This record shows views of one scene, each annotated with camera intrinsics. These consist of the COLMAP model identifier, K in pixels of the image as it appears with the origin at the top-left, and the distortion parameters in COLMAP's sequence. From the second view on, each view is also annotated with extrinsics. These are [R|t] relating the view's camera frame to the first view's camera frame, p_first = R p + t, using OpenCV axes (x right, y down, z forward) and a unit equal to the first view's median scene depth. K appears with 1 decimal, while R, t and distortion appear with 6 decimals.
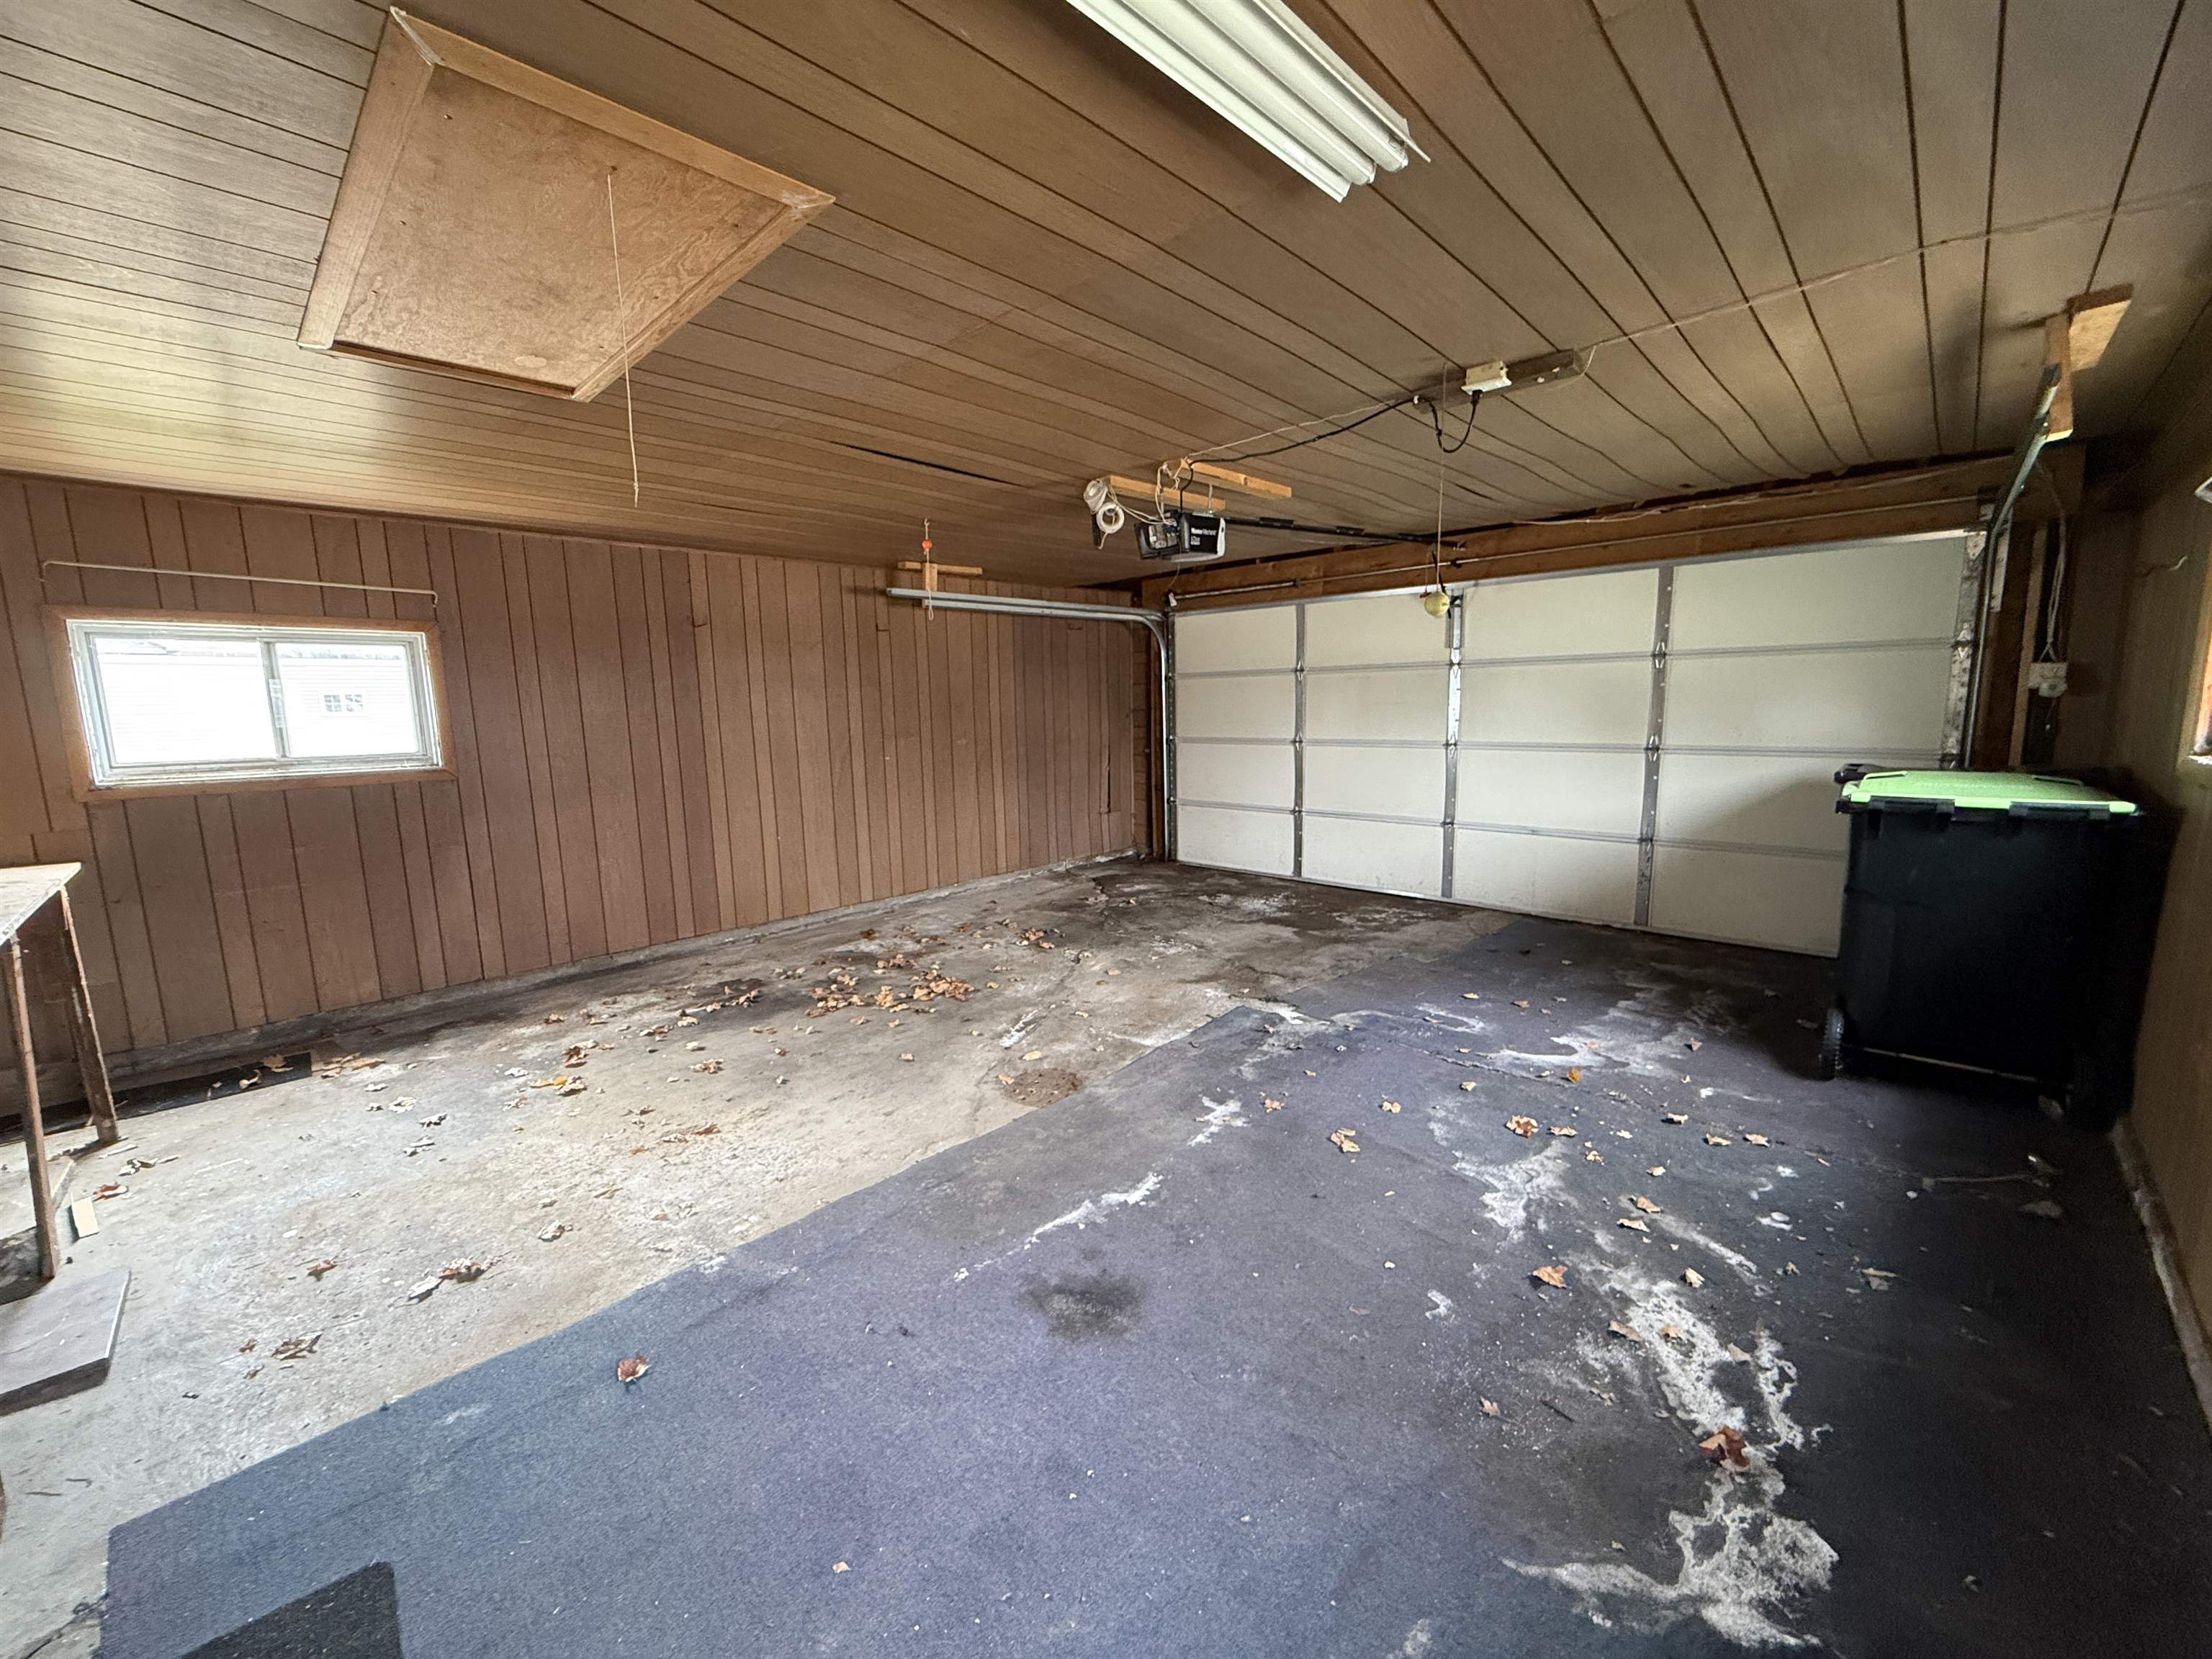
lens RADIAL K [[882.8, 0, 1101.7], [0, 882.8, 827.5], [0, 0, 1]] dist [-0.001883, 0.000677]
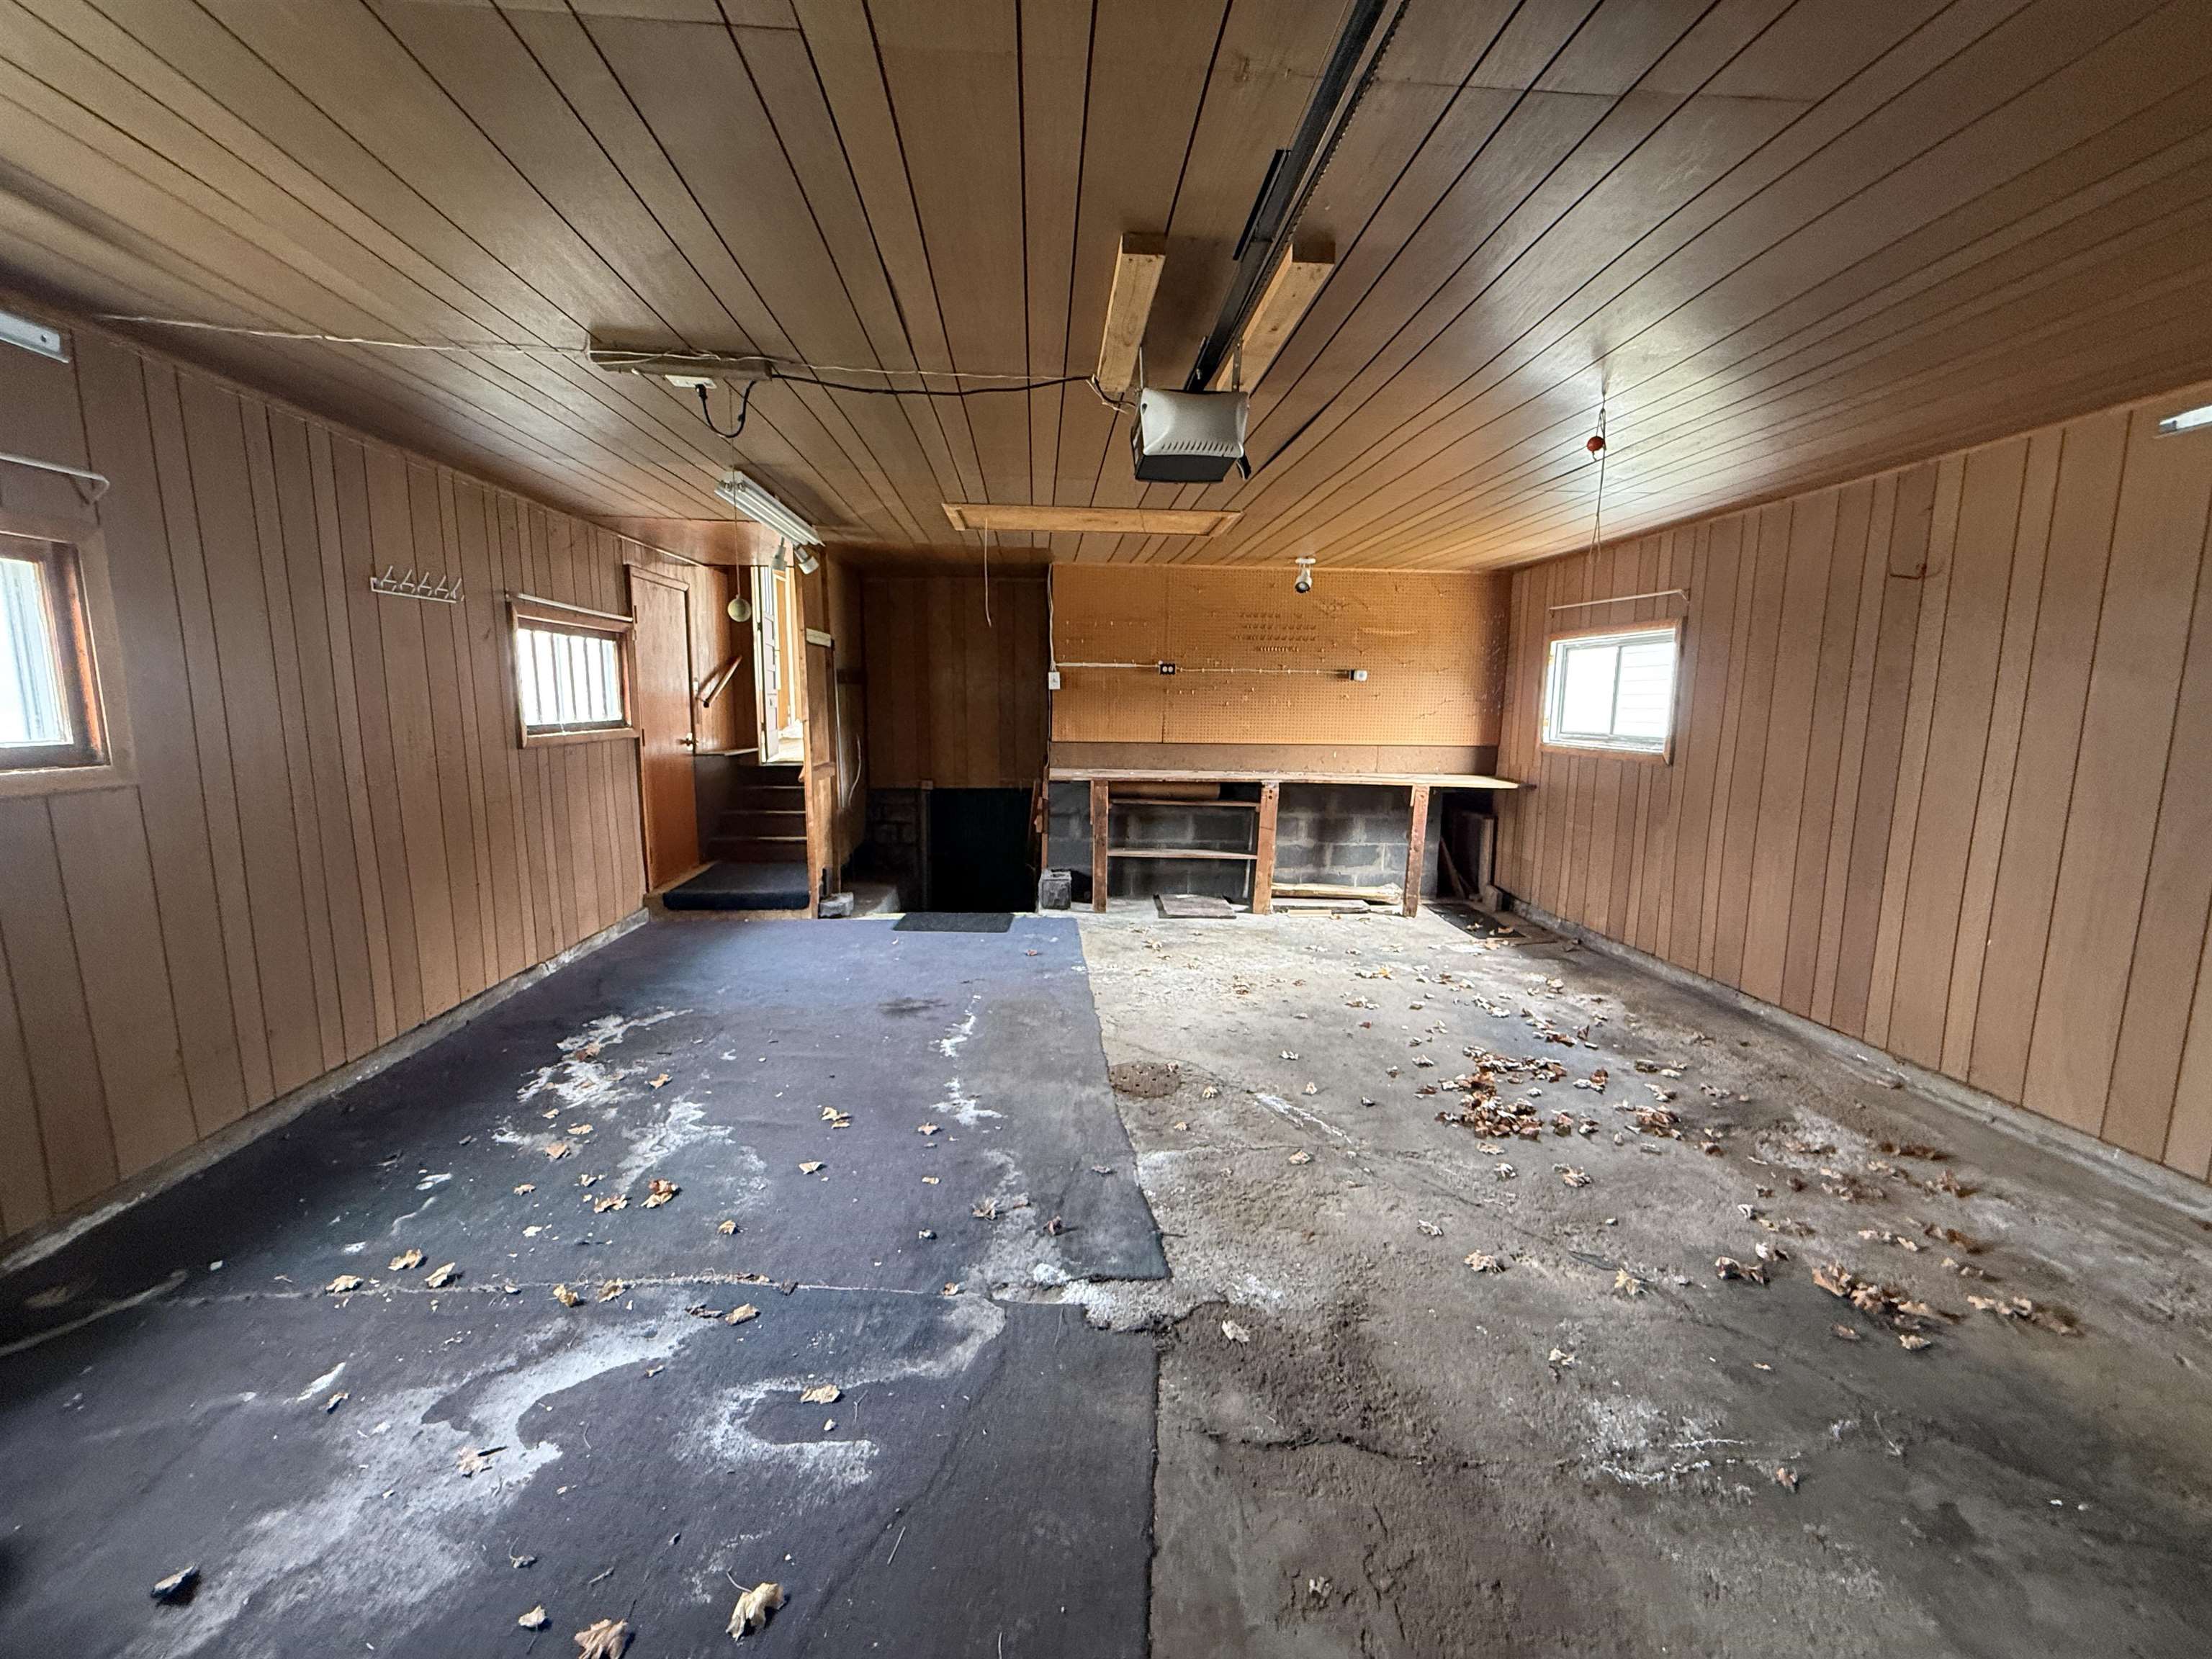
lens RADIAL K [[882.8, 0, 1102.2], [0, 882.8, 831.8], [0, 0, 1]] dist [-0.001883, 0.000677]
pose [[-0.671350, 0.121679, -0.731083, 0.631997], [-0.101821, 0.961935, 0.253603, -0.216768], [0.734113, 0.244696, -0.633406, 1.450741]]
